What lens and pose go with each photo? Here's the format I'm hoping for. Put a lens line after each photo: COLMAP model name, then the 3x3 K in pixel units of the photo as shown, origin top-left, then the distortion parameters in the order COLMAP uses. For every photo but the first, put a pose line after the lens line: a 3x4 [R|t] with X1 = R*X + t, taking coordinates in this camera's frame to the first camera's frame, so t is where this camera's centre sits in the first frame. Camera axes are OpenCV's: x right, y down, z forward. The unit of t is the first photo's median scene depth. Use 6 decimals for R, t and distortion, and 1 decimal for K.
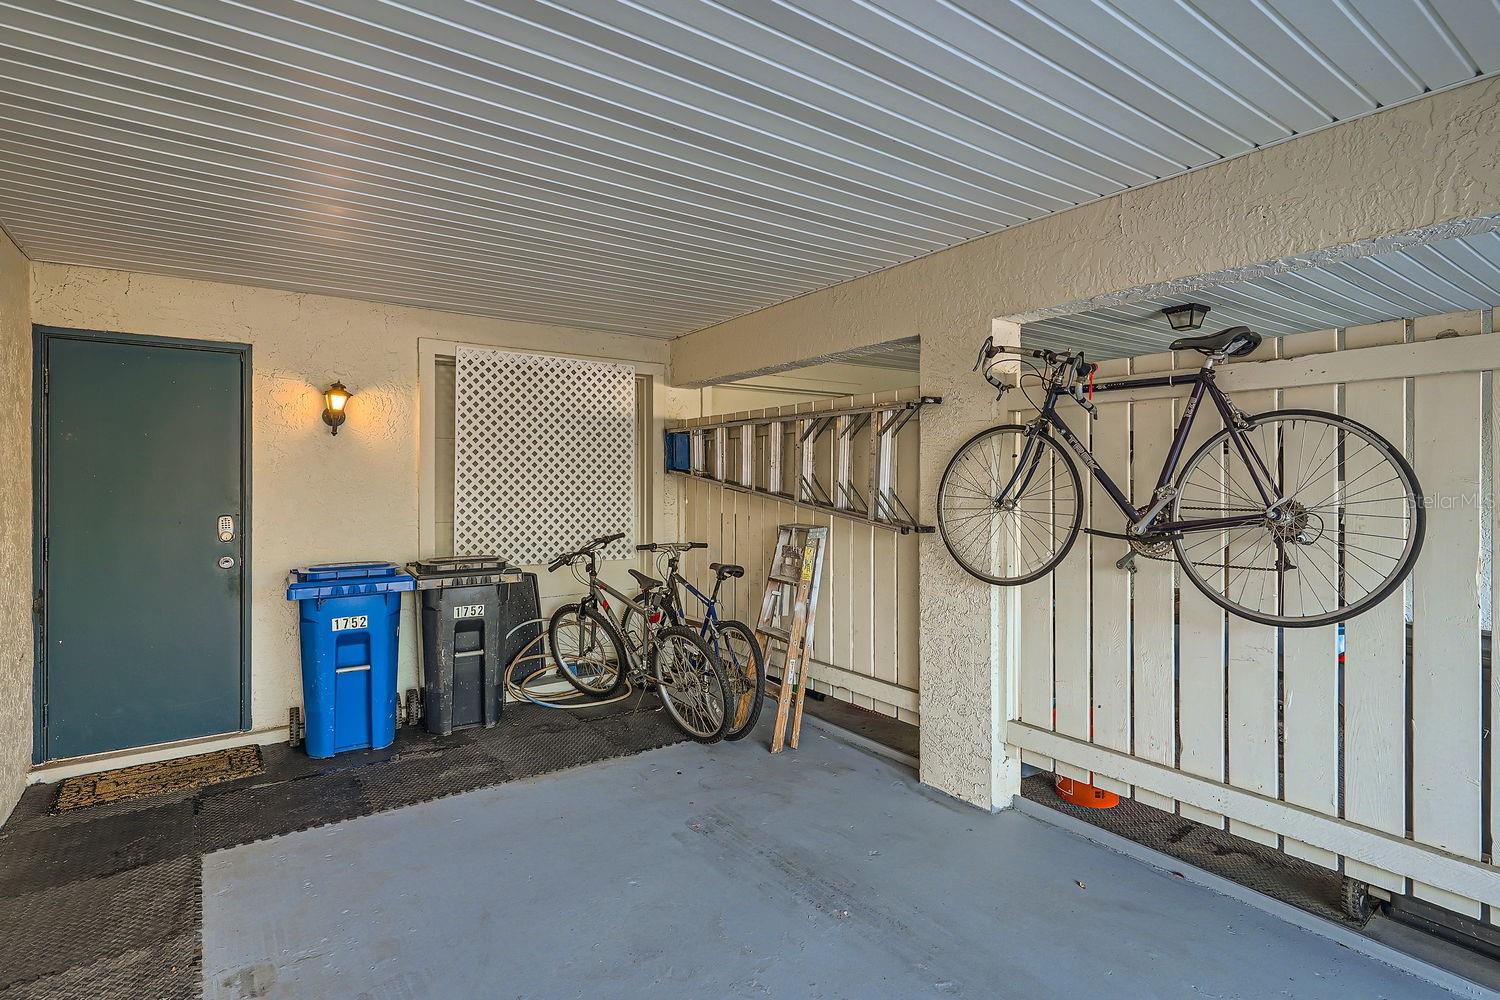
lens RADIAL K [[736.0, 0, 747.5], [0, 736.0, 484.2], [0, 0, 1]] dist [-0.000536, 0.000098]
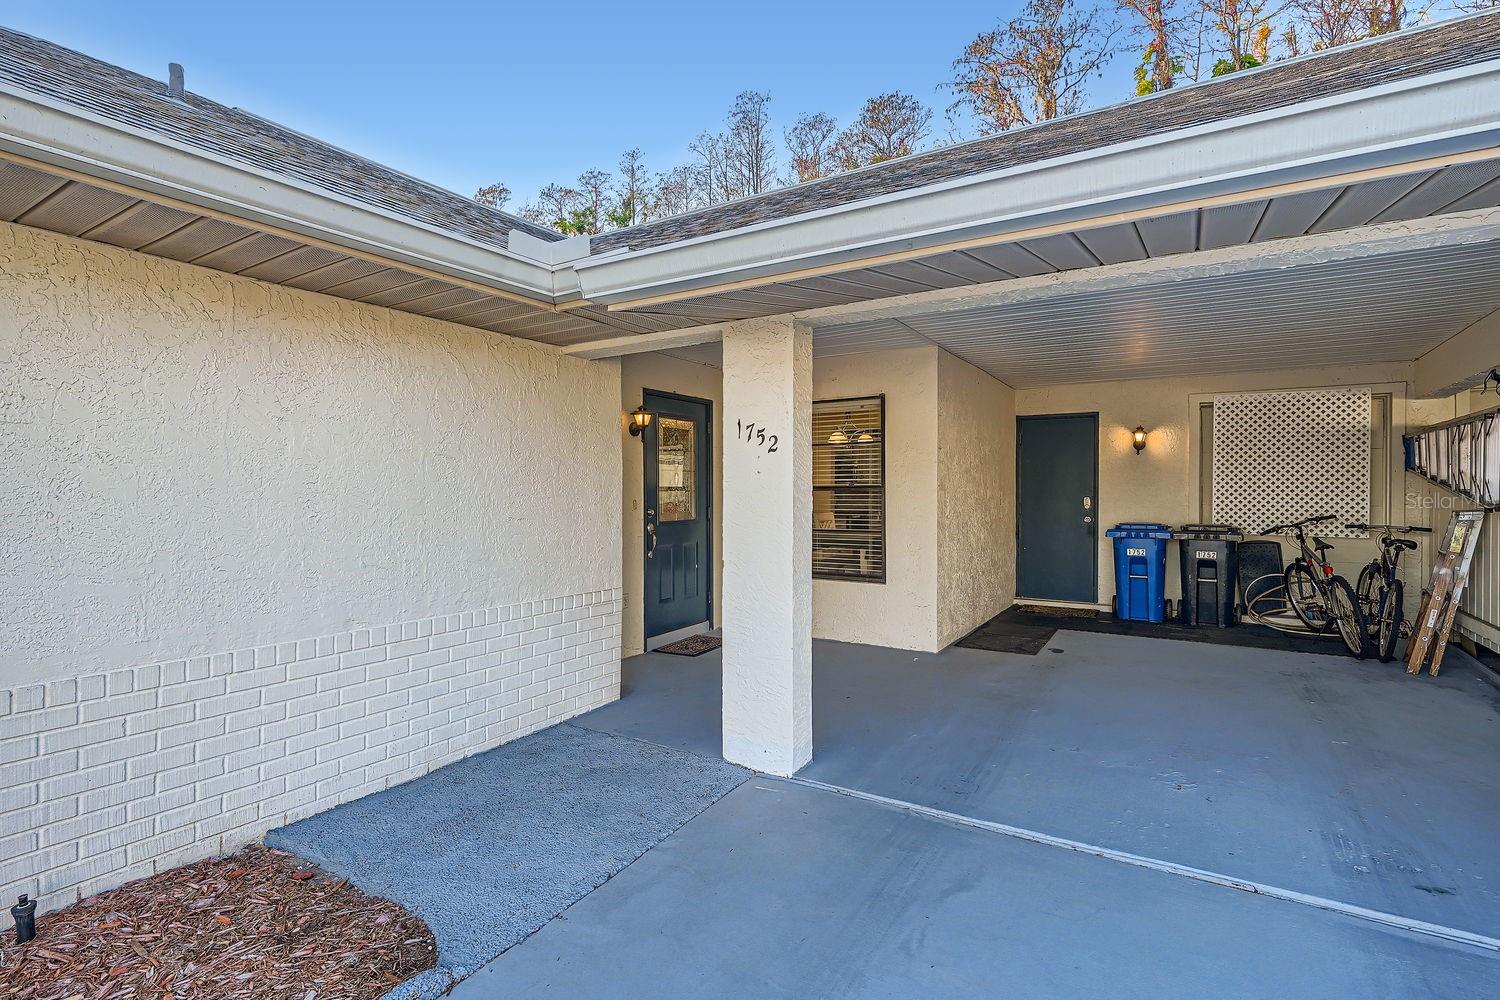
lens RADIAL K [[727.4, 0, 752.8], [0, 727.4, 502.0], [0, 0, 1]] dist [-0.002639, -0.000253]
pose [[0.388446, 0.015929, -0.921334, 0.749588], [-0.001715, 0.999861, 0.016563, 0.023828], [0.921470, -0.004854, 0.388420, -0.609831]]
